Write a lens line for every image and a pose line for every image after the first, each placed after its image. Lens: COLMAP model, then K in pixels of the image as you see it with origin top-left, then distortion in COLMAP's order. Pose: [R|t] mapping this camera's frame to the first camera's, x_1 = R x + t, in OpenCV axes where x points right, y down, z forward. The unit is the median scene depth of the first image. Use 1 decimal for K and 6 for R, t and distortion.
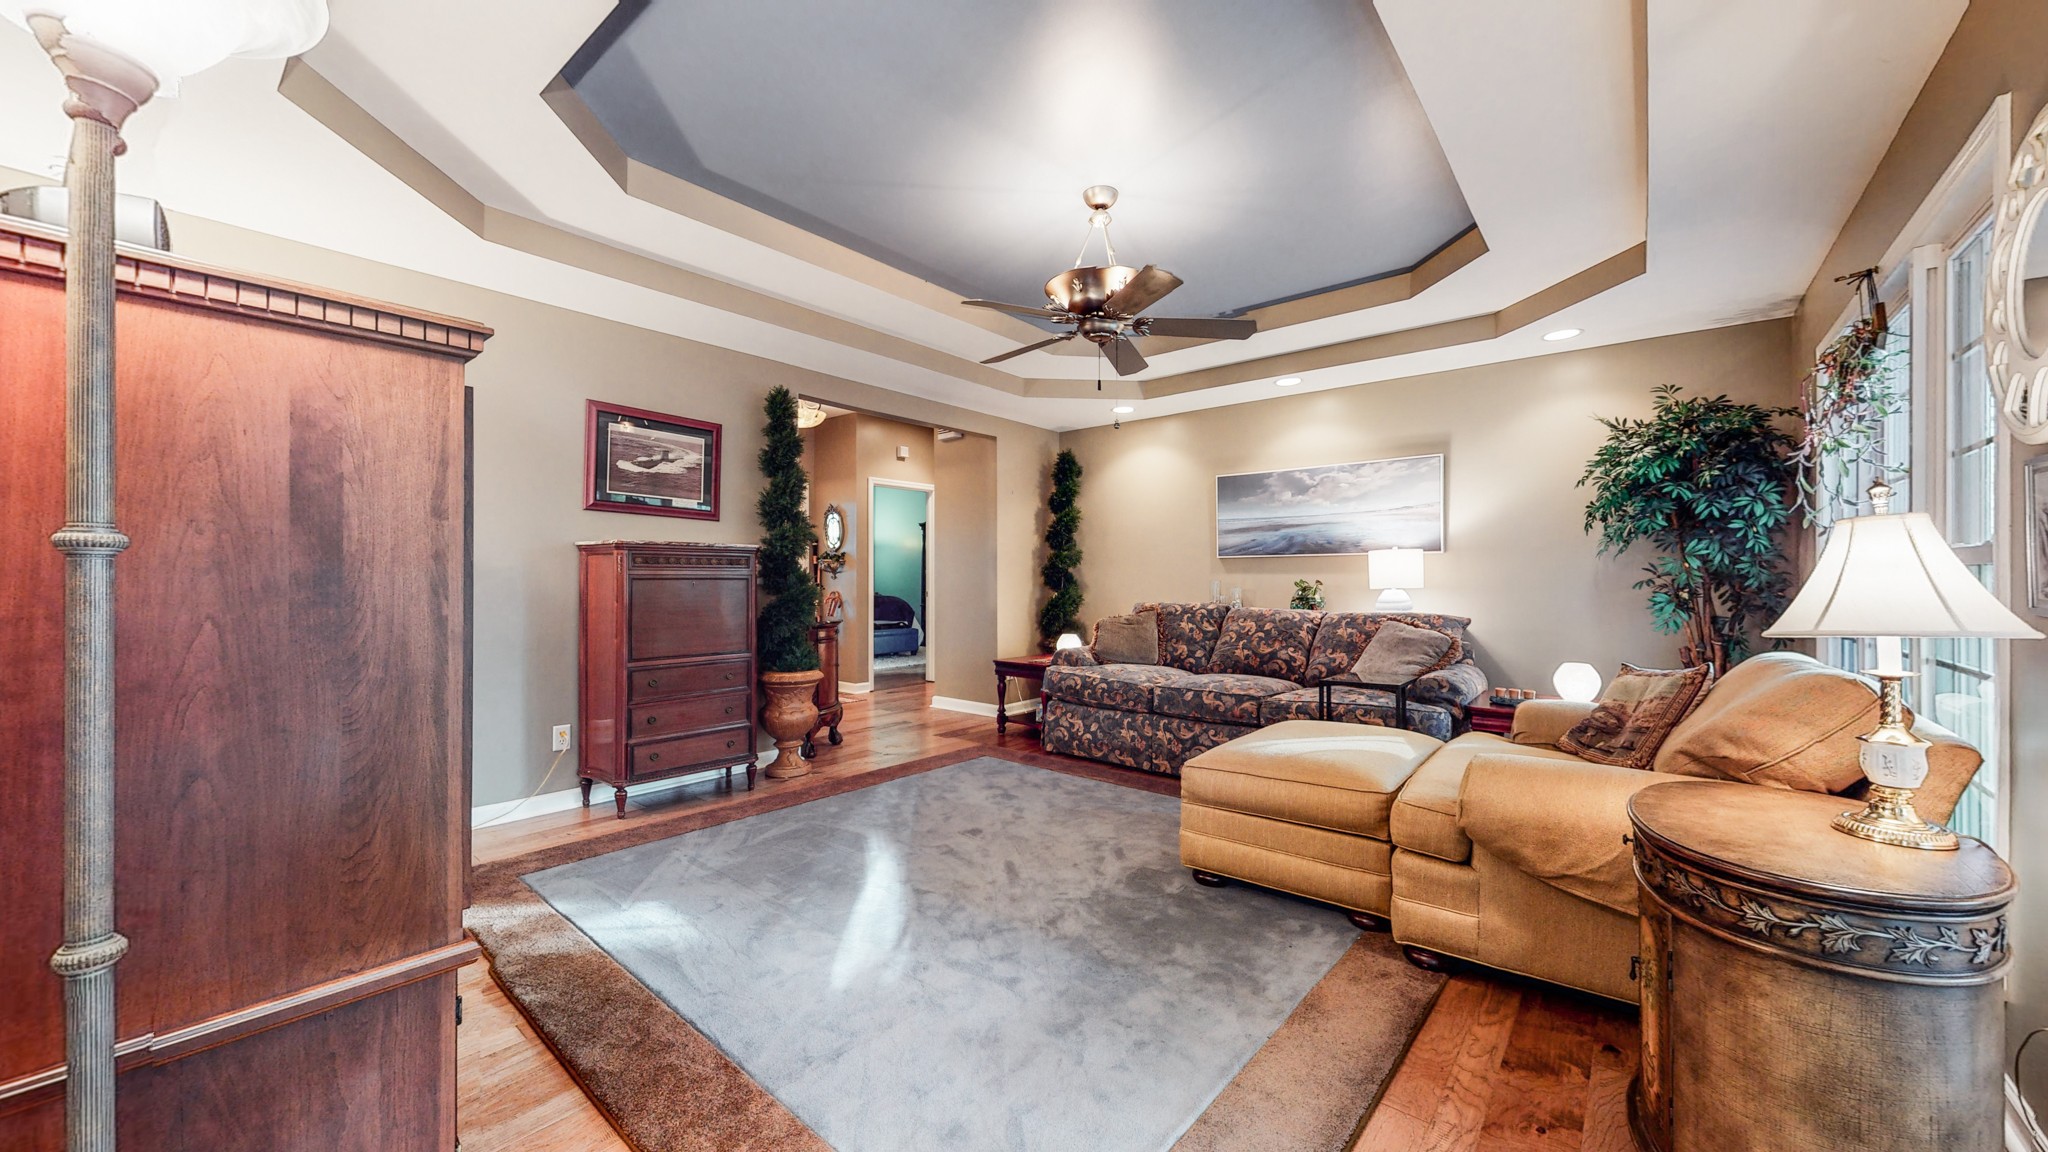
lens RADIAL K [[753.9, 0, 1019.3], [0, 753.9, 575.9], [0, 0, 1]] dist [0.002569, 0.000230]
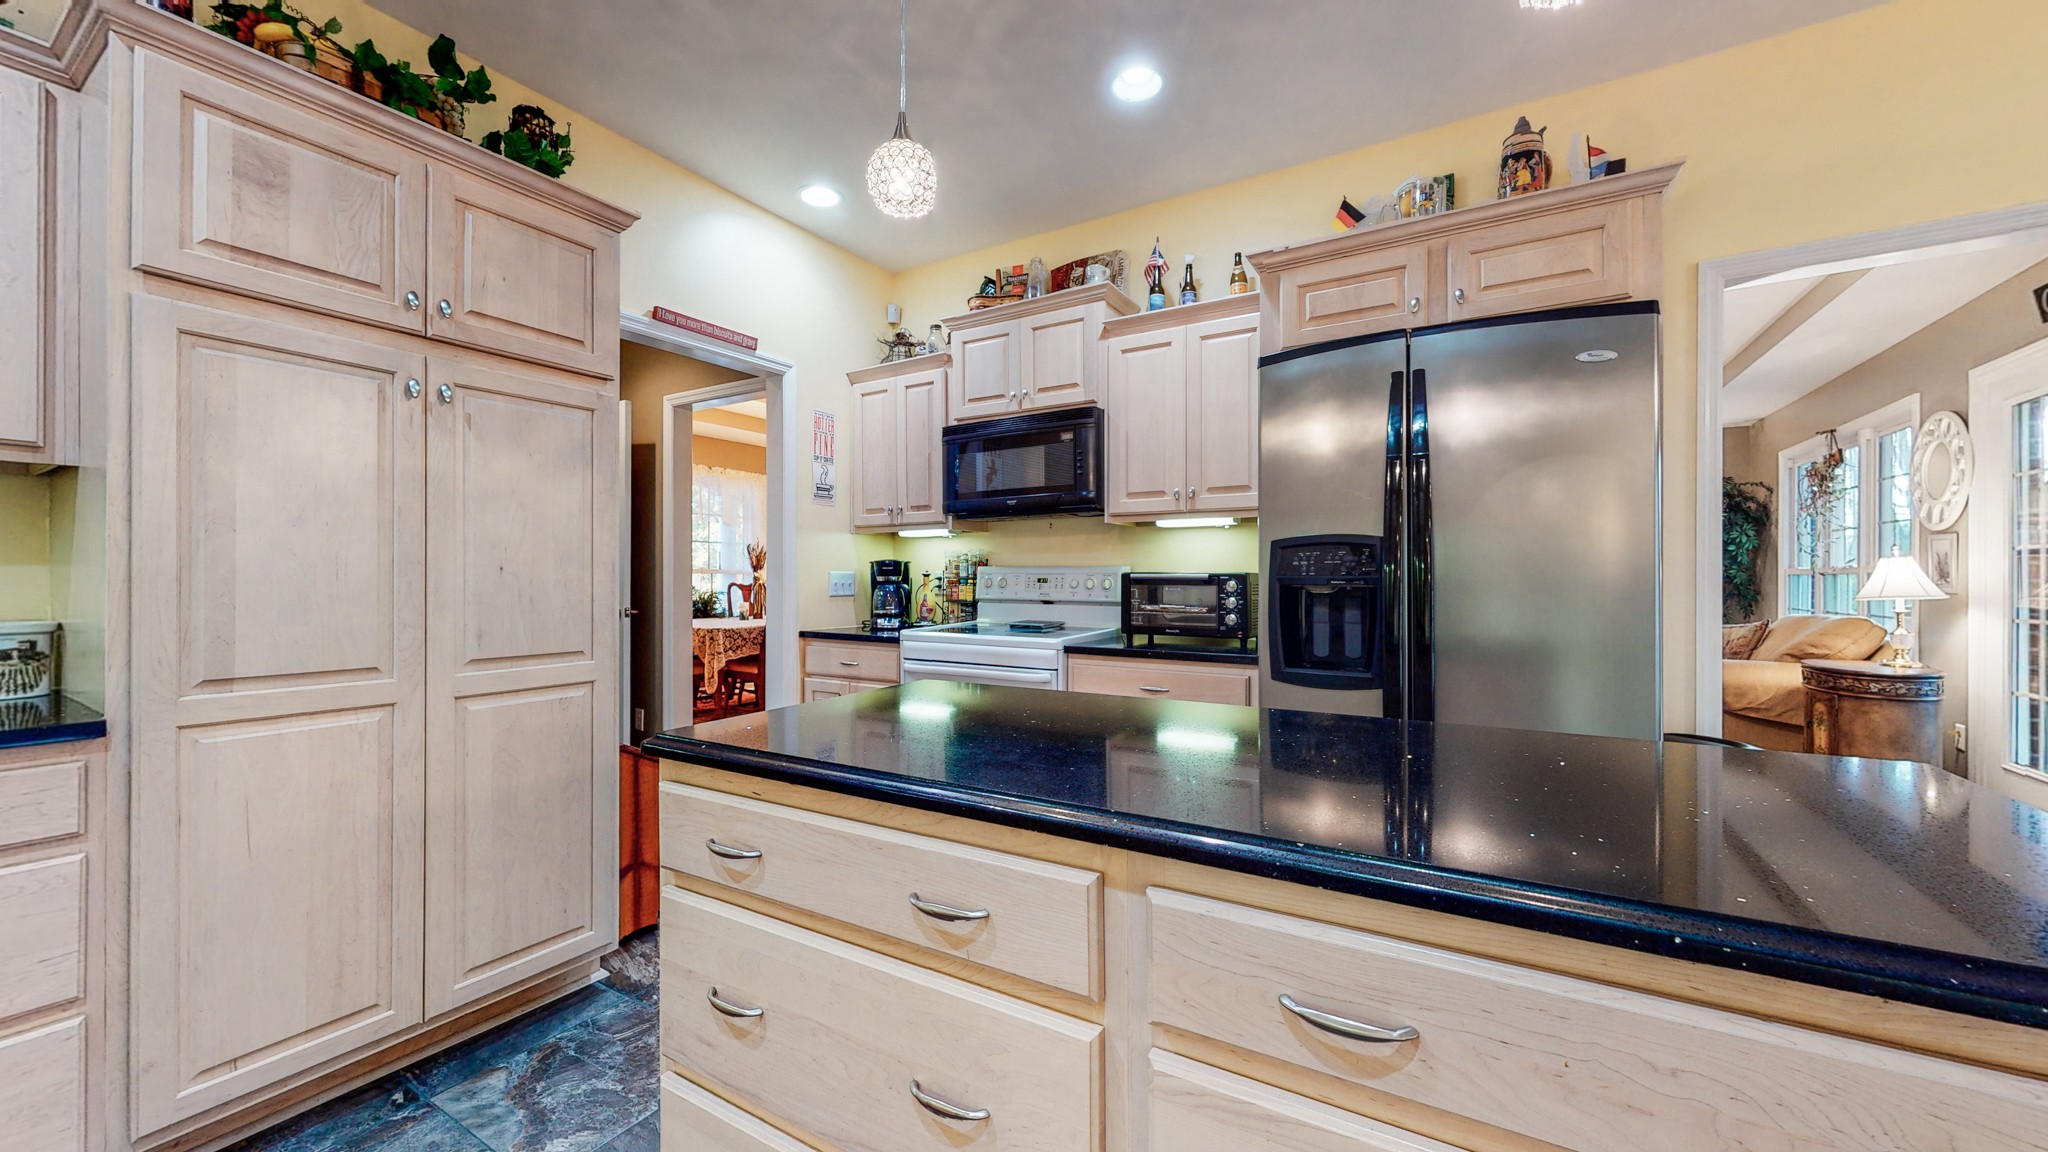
lens RADIAL K [[753.9, 0, 1024.9], [0, 753.9, 579.3], [0, 0, 1]] dist [0.002569, 0.000230]
pose [[0.989037, 0.002172, 0.147649, -2.715396], [-0.002746, 0.999989, 0.003686, 0.009932], [-0.147640, -0.004051, 0.989033, -1.434450]]
